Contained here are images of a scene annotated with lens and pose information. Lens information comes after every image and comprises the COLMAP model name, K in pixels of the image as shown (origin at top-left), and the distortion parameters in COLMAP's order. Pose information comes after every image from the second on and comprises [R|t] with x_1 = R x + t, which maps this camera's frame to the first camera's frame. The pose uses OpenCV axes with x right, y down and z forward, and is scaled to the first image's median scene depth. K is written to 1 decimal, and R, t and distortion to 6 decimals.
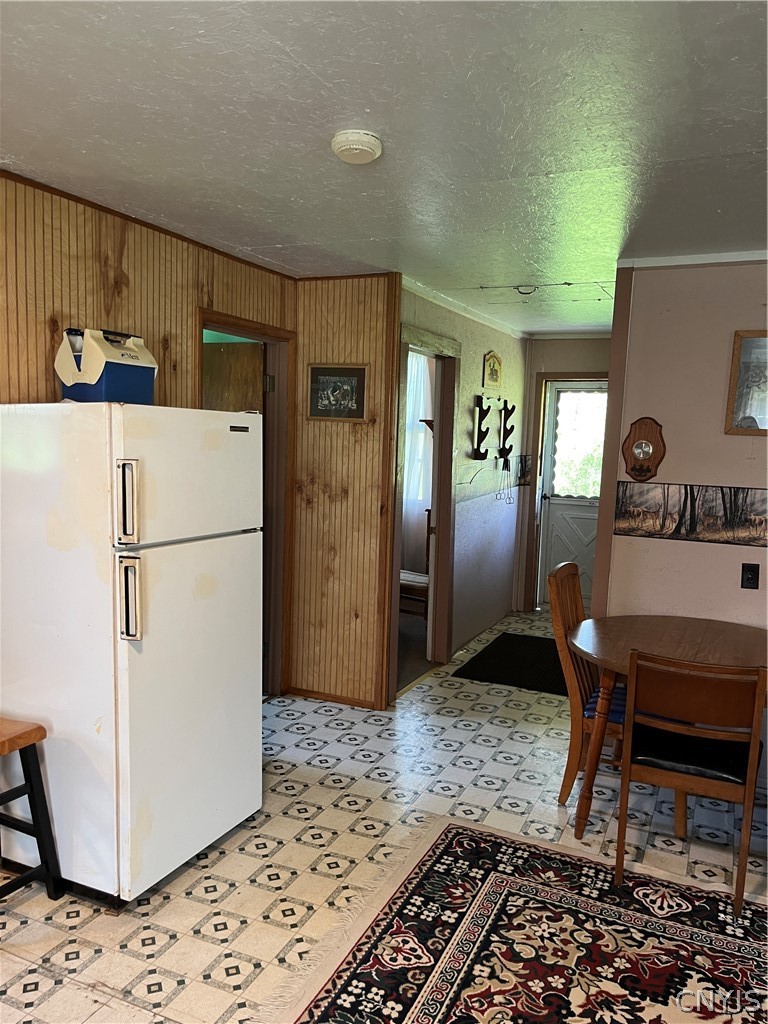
lens RADIAL K [[769.9, 0, 382.7], [0, 769.9, 519.0], [0, 0, 1]] dist [0.070782, -0.098580]
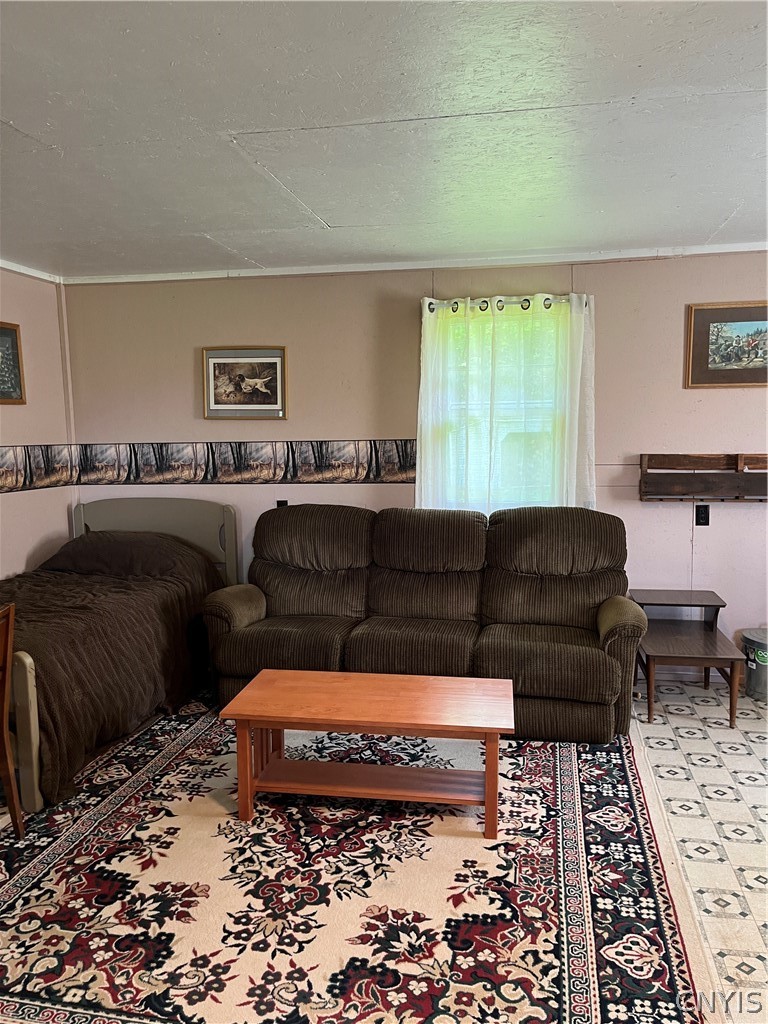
lens RADIAL K [[769.9, 0, 385.3], [0, 769.9, 522.5], [0, 0, 1]] dist [0.070782, -0.098580]
pose [[-0.230253, -0.150778, 0.961379, -0.536808], [0.112792, 0.977130, 0.180262, -0.046084], [-0.966572, 0.149942, -0.207981, 0.570715]]
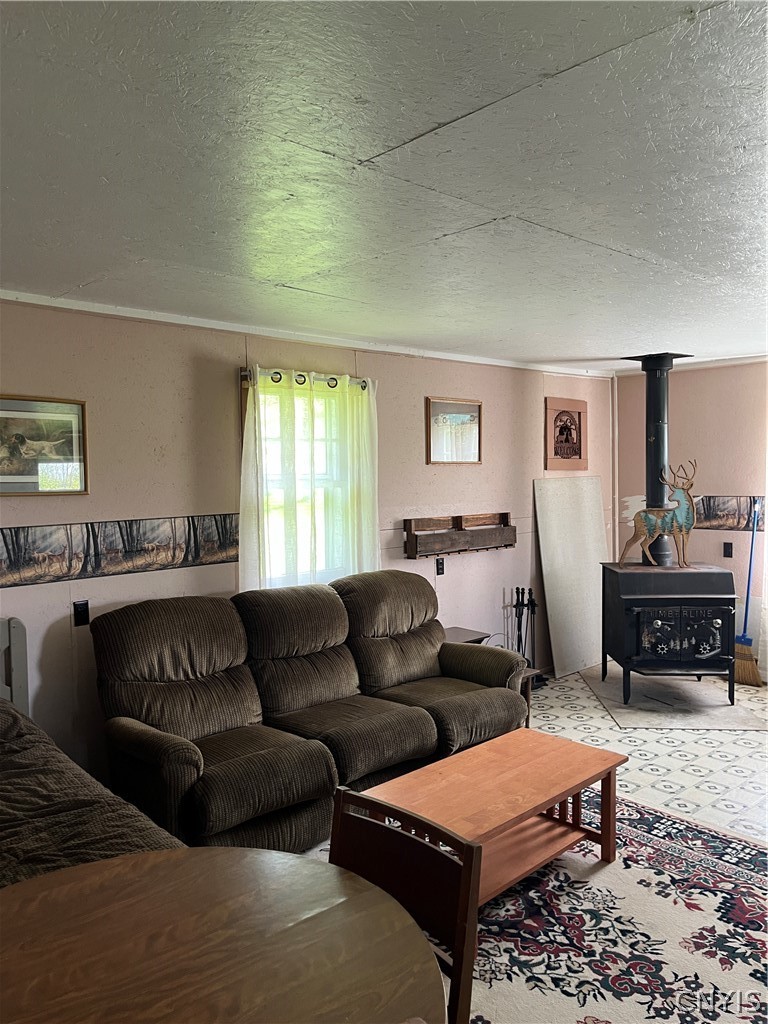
lens RADIAL K [[769.9, 0, 378.1], [0, 769.9, 515.2], [0, 0, 1]] dist [0.070782, -0.098580]
pose [[-0.915592, -0.048859, 0.399130, 0.142635], [0.024457, 0.983986, 0.176559, -0.160170], [-0.401365, 0.171417, -0.899735, 1.308660]]
